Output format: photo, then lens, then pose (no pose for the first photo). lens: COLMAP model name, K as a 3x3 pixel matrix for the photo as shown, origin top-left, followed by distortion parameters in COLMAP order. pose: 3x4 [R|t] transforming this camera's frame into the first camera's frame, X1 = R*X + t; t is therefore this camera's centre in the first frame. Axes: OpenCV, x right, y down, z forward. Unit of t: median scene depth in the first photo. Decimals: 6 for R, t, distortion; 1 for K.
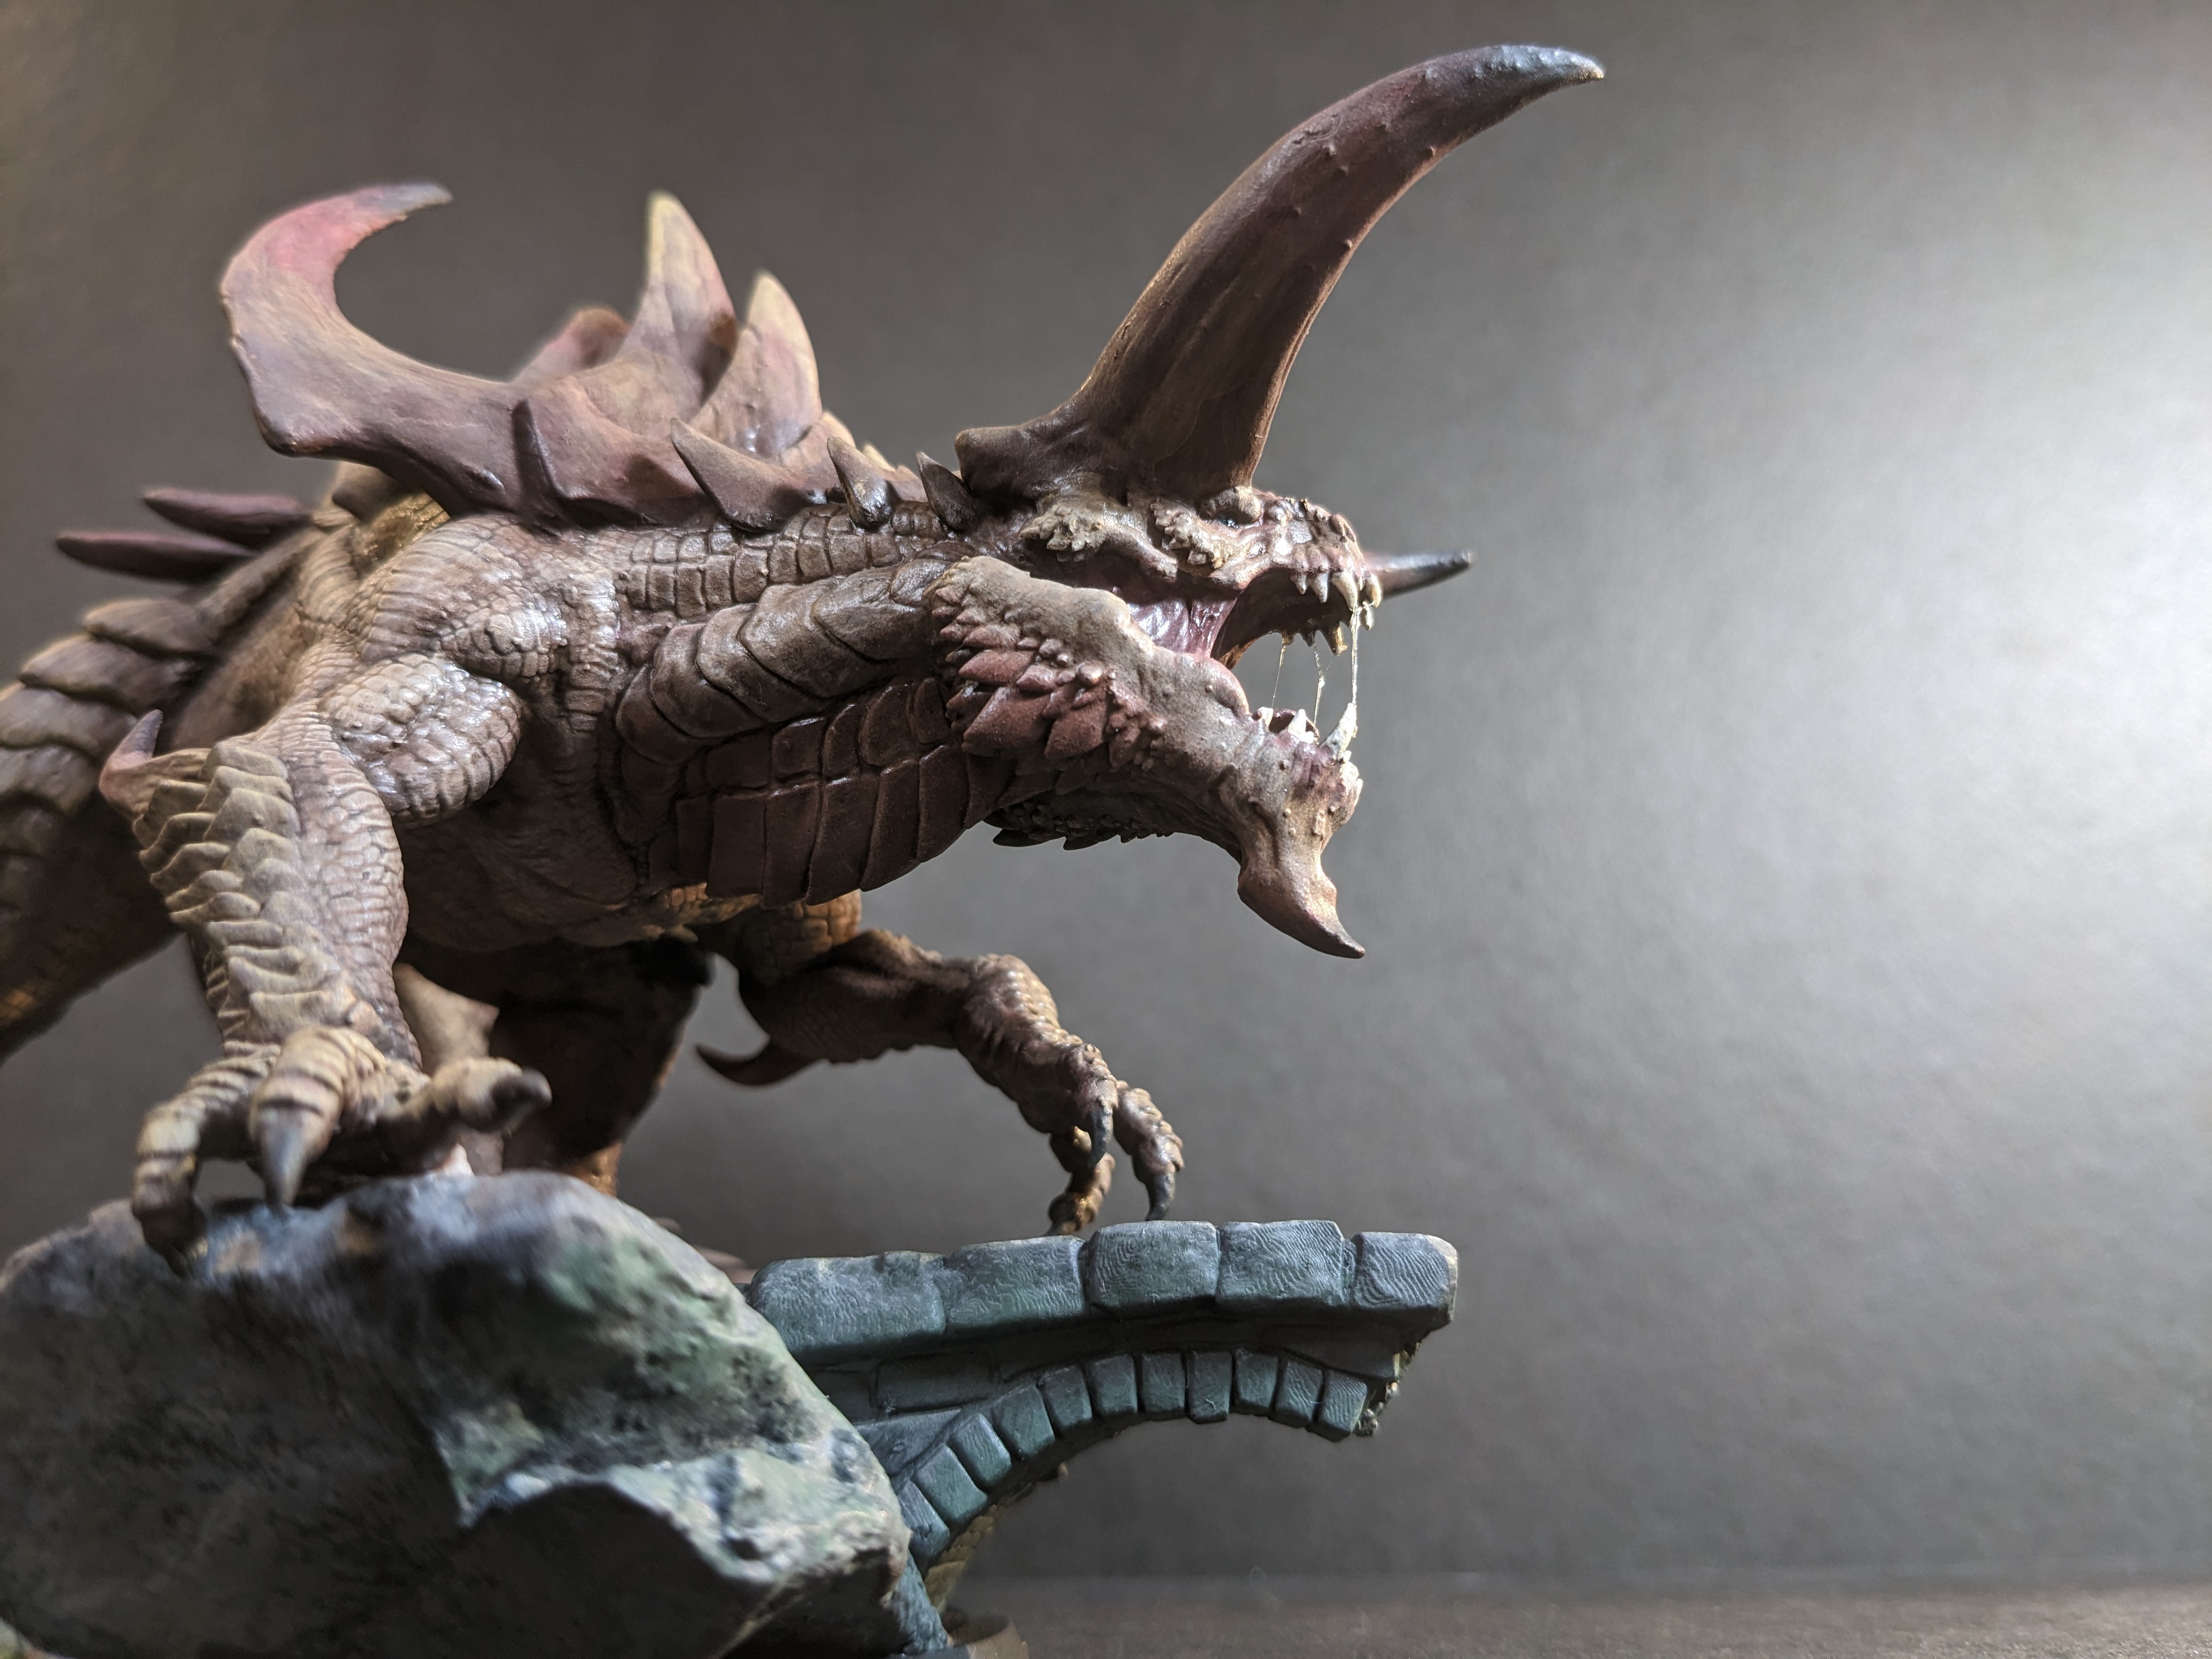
lens RADIAL K [[1796.6, 0, 1106.0], [0, 1796.6, 829.5], [0, 0, 1]] dist [0.035830, -0.104541]
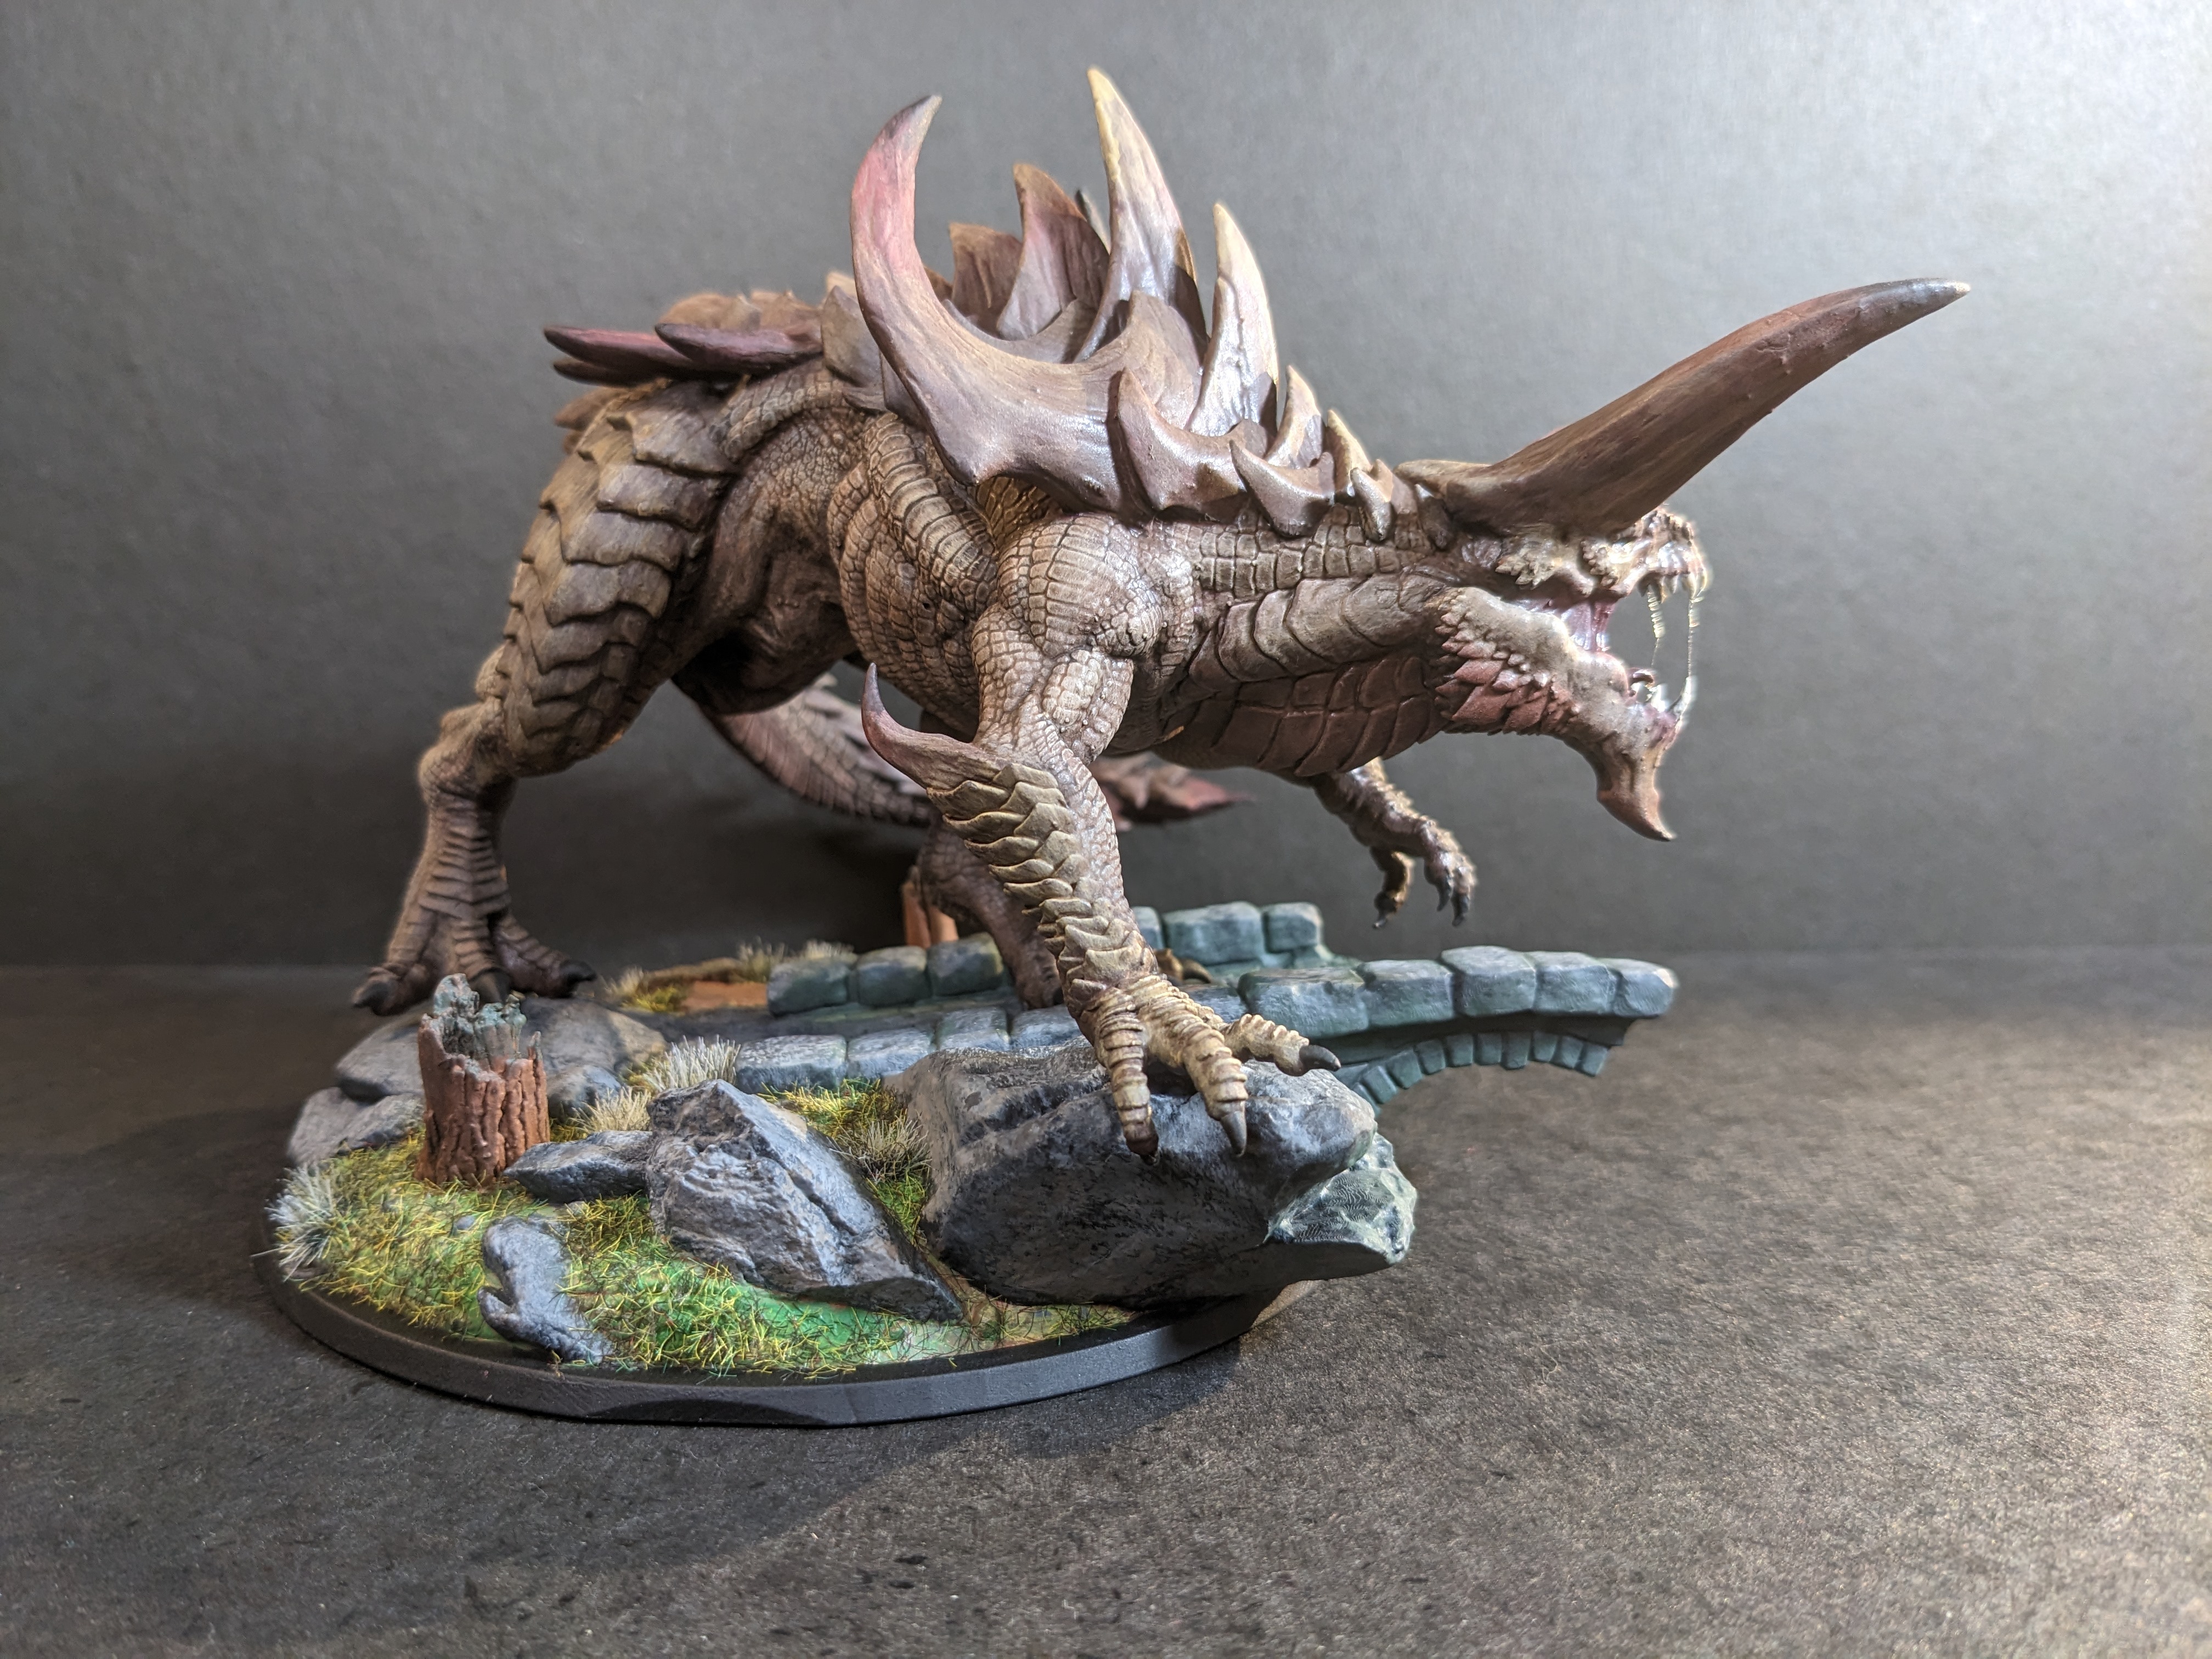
lens RADIAL K [[1675.3, 0, 1106.0], [0, 1675.3, 829.5], [0, 0, 1]] dist [0.078624, -0.133606]
pose [[0.991035, -0.004971, 0.133511, -0.533727], [-0.056579, 0.889662, 0.453101, -0.566996], [-0.121032, -0.456593, 0.881404, -0.242432]]
